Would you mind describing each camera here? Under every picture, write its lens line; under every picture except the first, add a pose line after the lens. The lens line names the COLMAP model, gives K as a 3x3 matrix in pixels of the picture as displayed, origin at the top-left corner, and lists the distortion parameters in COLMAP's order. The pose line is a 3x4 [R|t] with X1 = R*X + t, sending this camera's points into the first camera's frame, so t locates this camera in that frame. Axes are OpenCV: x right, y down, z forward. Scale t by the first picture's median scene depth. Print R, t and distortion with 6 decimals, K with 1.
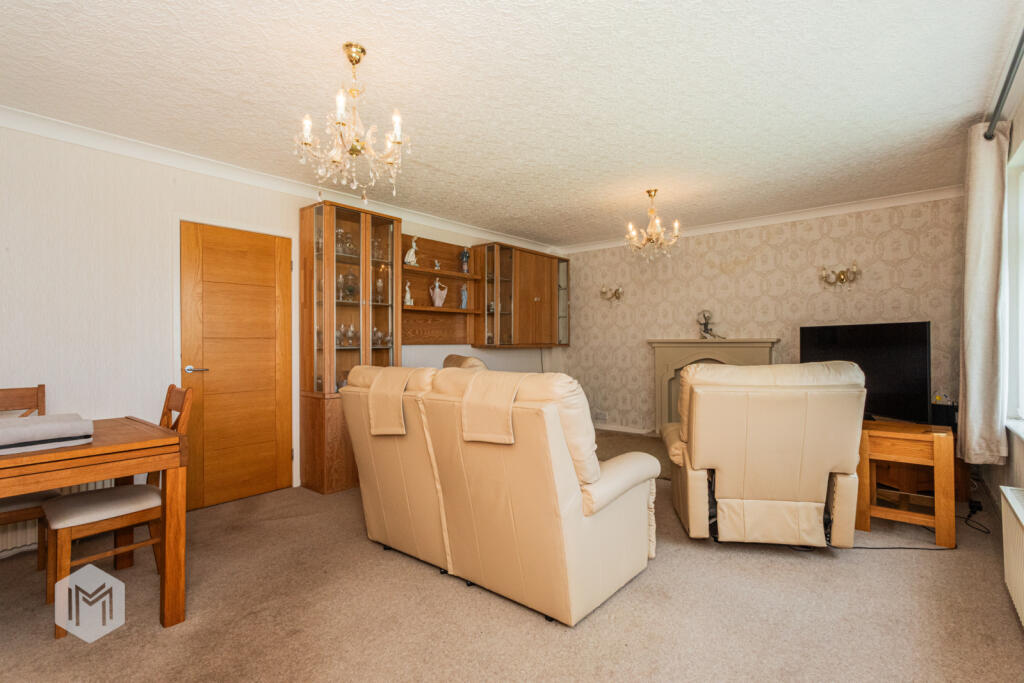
lens RADIAL K [[485.2, 0, 513.3], [0, 485.2, 340.8], [0, 0, 1]] dist [-0.000507, 0.002005]
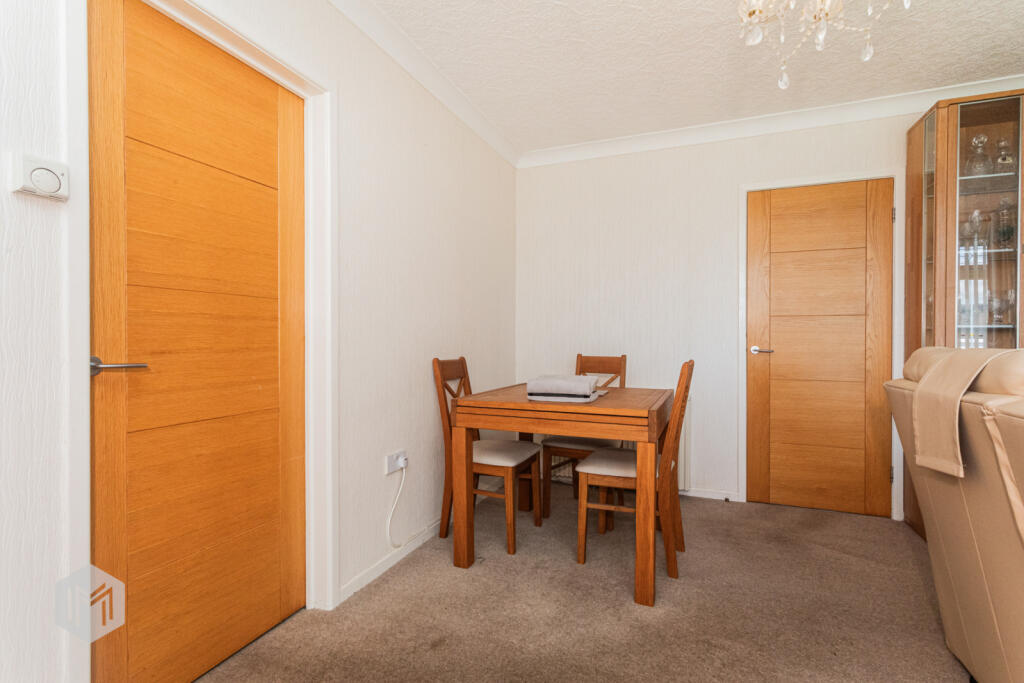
lens RADIAL K [[485.2, 0, 510.3], [0, 485.2, 341.5], [0, 0, 1]] dist [-0.000507, 0.002005]
pose [[0.301319, 0.014649, -0.953411, 0.078472], [-0.002951, 0.999892, 0.014430, 0.030764], [0.953519, -0.001534, 0.301329, 0.277510]]
